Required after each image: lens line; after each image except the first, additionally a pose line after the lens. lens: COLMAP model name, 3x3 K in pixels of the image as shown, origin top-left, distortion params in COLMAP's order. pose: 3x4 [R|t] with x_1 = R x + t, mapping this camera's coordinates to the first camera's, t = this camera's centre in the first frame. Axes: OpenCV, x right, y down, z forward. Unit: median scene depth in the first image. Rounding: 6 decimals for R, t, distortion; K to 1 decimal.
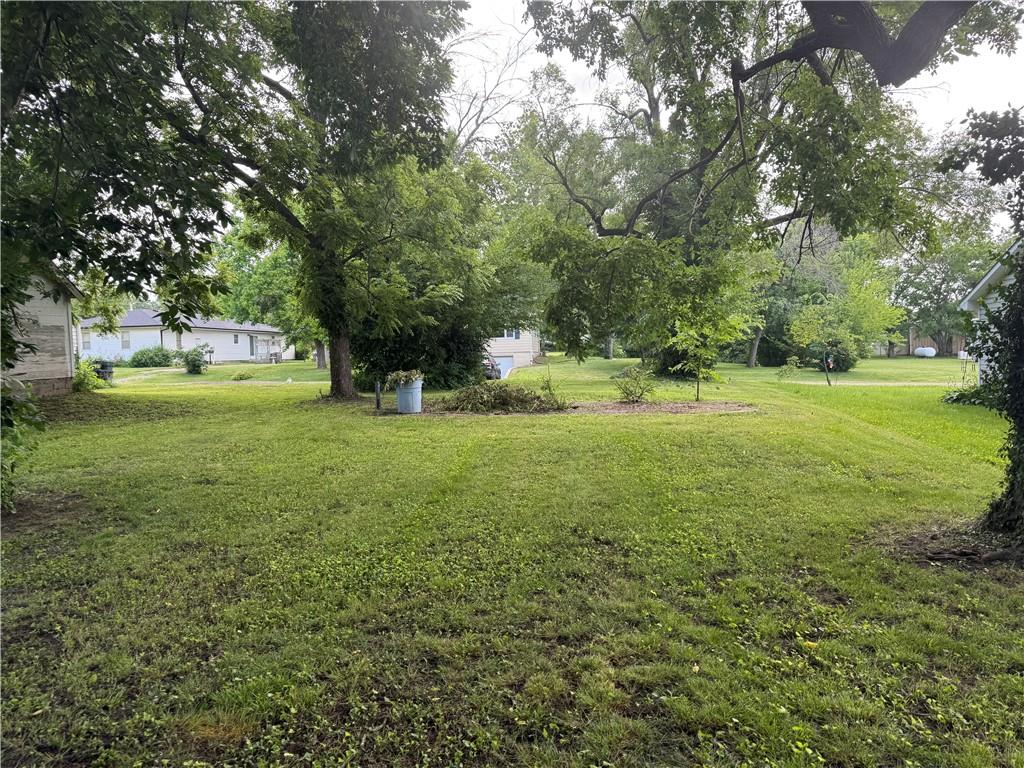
lens RADIAL K [[723.7, 0, 514.2], [0, 723.7, 388.6], [0, 0, 1]] dist [0.067221, -0.083052]
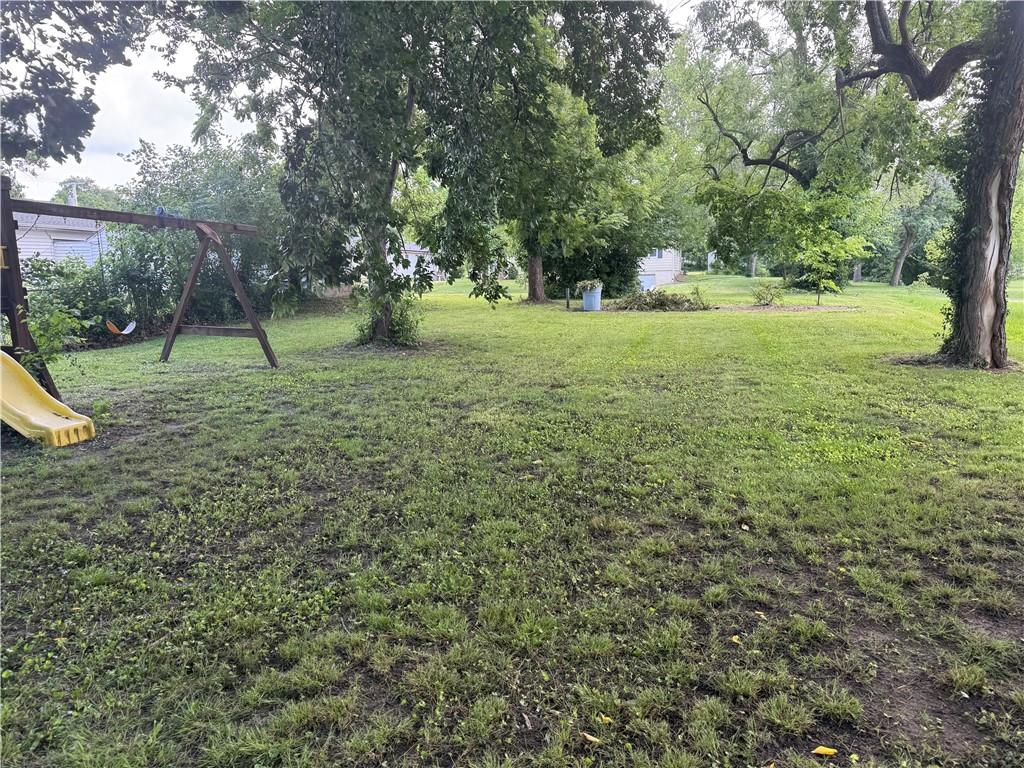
lens RADIAL K [[723.7, 0, 504.6], [0, 723.7, 384.6], [0, 0, 1]] dist [0.067221, -0.083052]
pose [[0.981106, 0.034635, -0.190347, -0.034109], [-0.014971, 0.994487, 0.103788, 0.027769], [0.192893, -0.098977, 0.976215, -0.336583]]
